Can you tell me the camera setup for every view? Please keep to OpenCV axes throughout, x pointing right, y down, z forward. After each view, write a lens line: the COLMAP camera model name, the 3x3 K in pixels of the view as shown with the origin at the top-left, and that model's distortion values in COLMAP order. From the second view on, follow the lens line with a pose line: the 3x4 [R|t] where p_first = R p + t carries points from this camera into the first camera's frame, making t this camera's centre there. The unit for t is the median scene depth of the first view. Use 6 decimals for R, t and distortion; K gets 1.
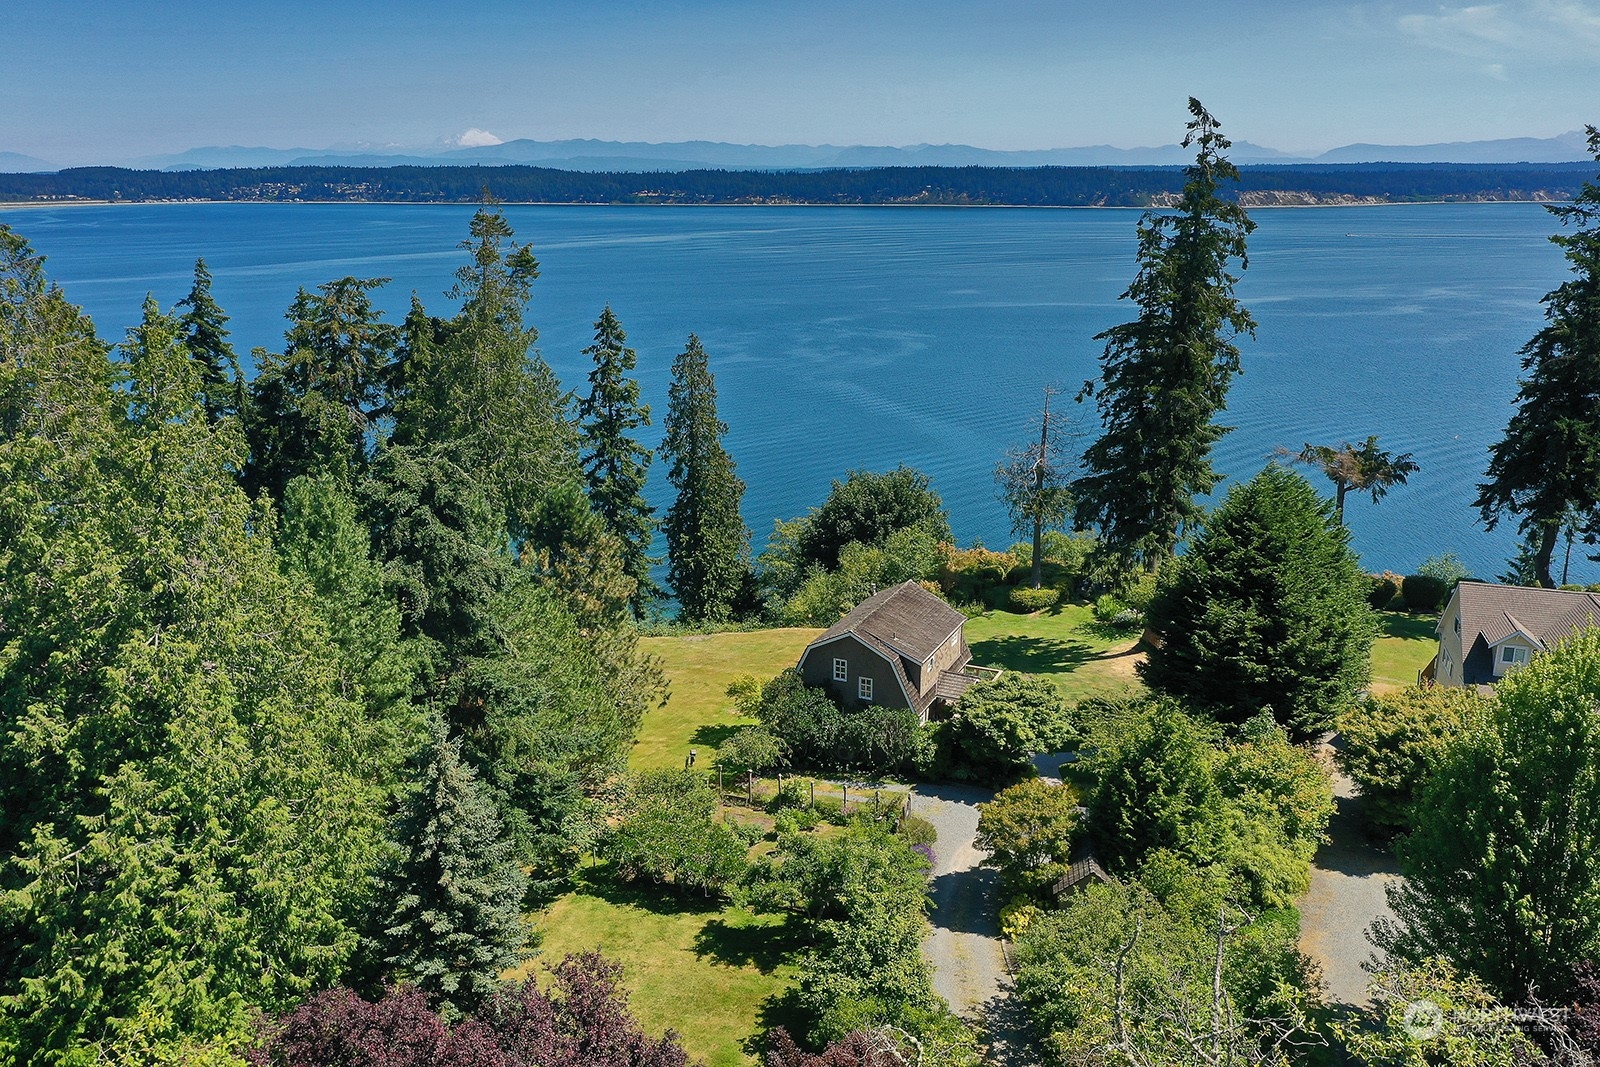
lens RADIAL K [[1271.7, 0, 807.1], [0, 1271.7, 527.1], [0, 0, 1]] dist [0.012574, -0.002323]
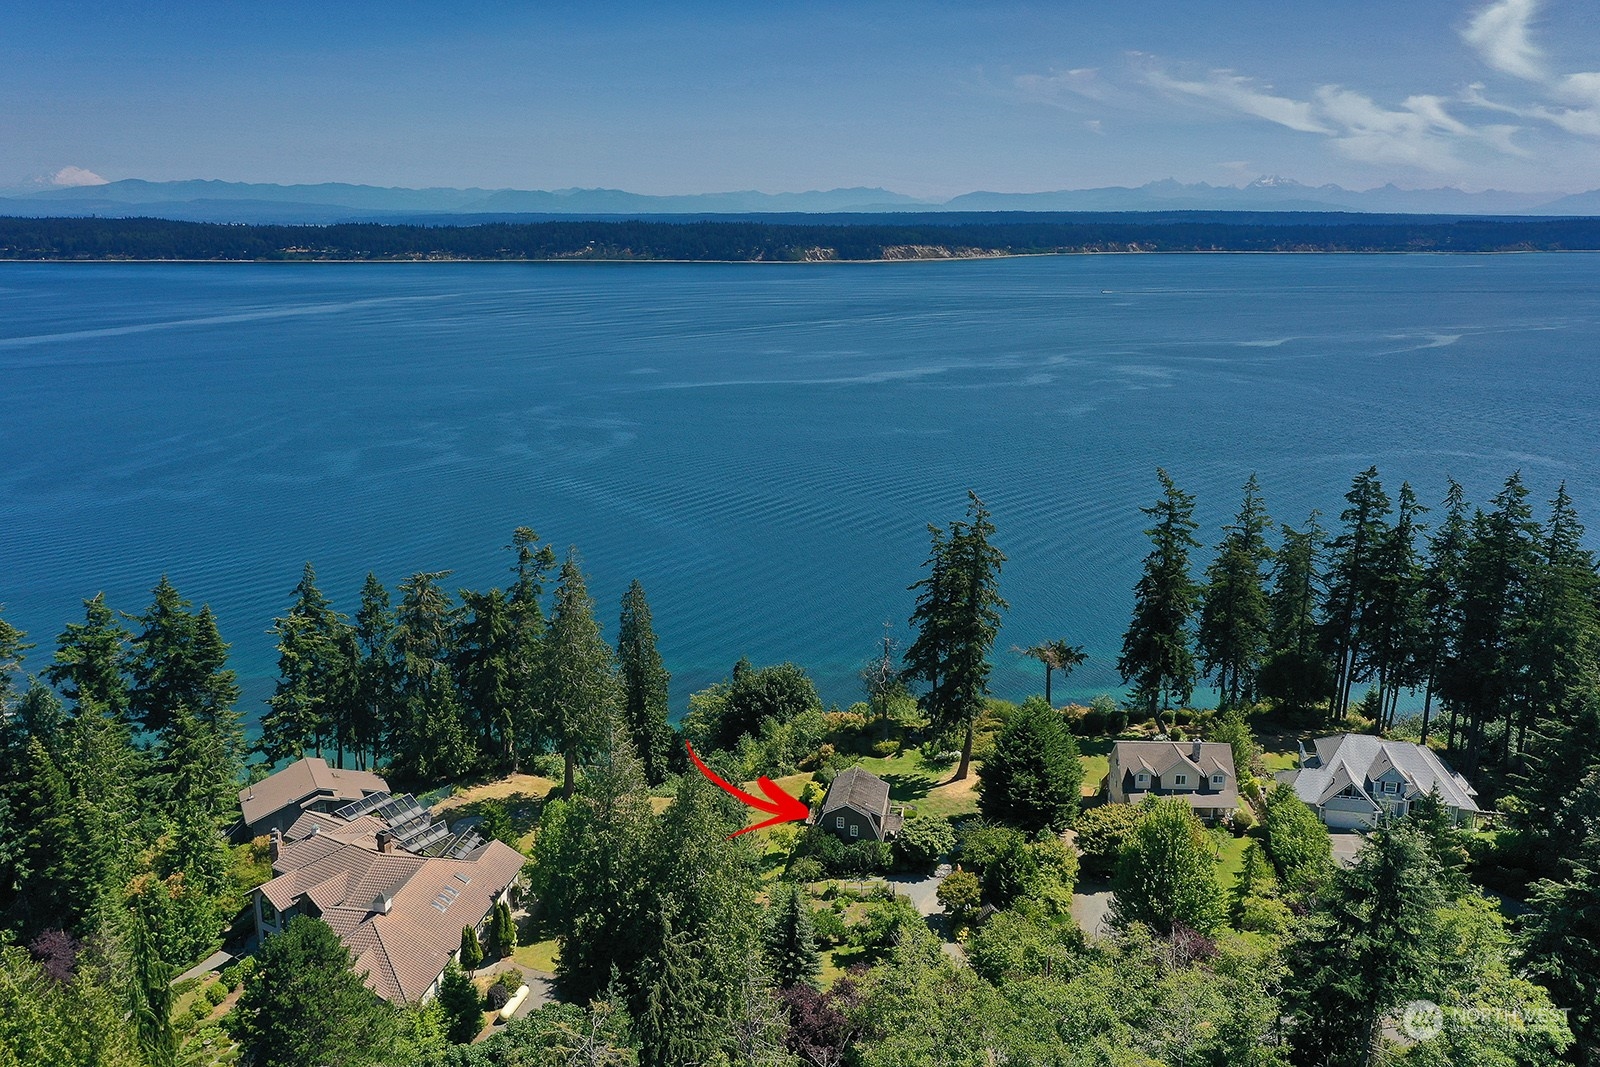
lens RADIAL K [[1271.7, 0, 806.7], [0, 1271.7, 535.9], [0, 0, 1]] dist [0.012574, -0.002323]
pose [[0.965722, -0.061389, 0.252215, -0.333077], [0.067521, 0.997594, -0.015722, -0.205133], [-0.250643, 0.032213, 0.967543, -0.618530]]
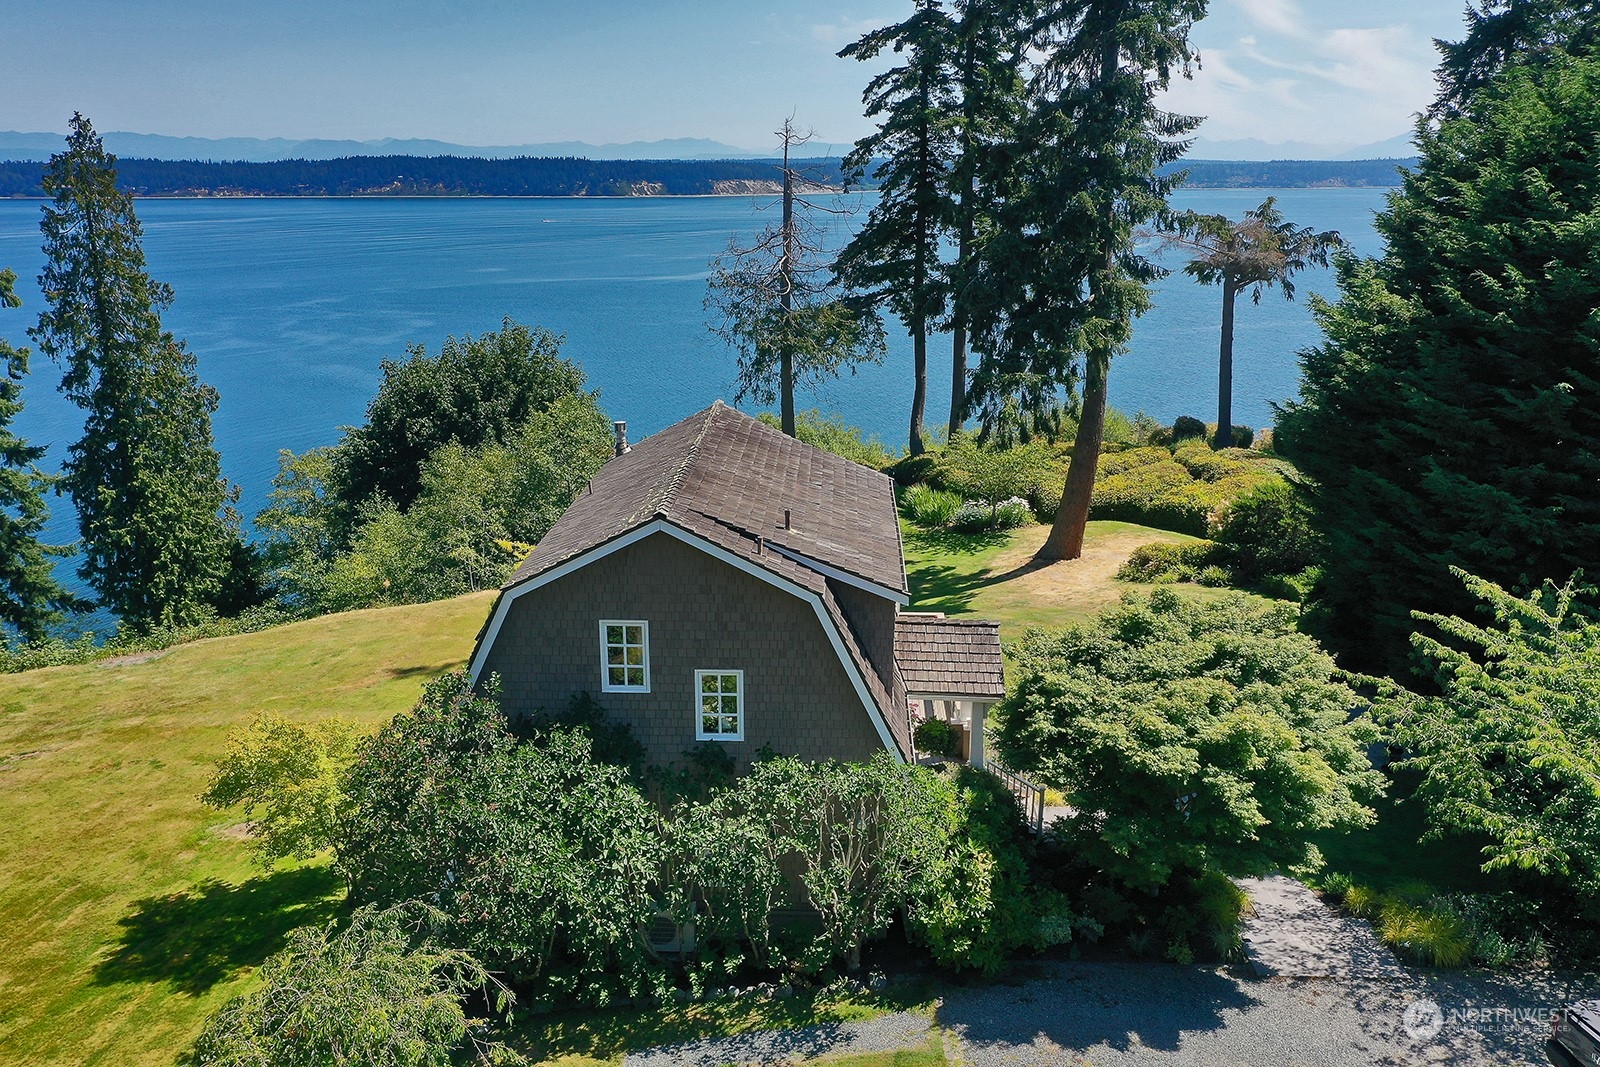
lens RADIAL K [[1271.7, 0, 803.9], [0, 1271.7, 526.7], [0, 0, 1]] dist [0.012574, -0.002323]
pose [[0.924756, -0.105016, 0.365785, -0.026608], [0.104315, 0.994307, 0.021741, 0.053556], [-0.365986, 0.018052, 0.930445, 0.474433]]
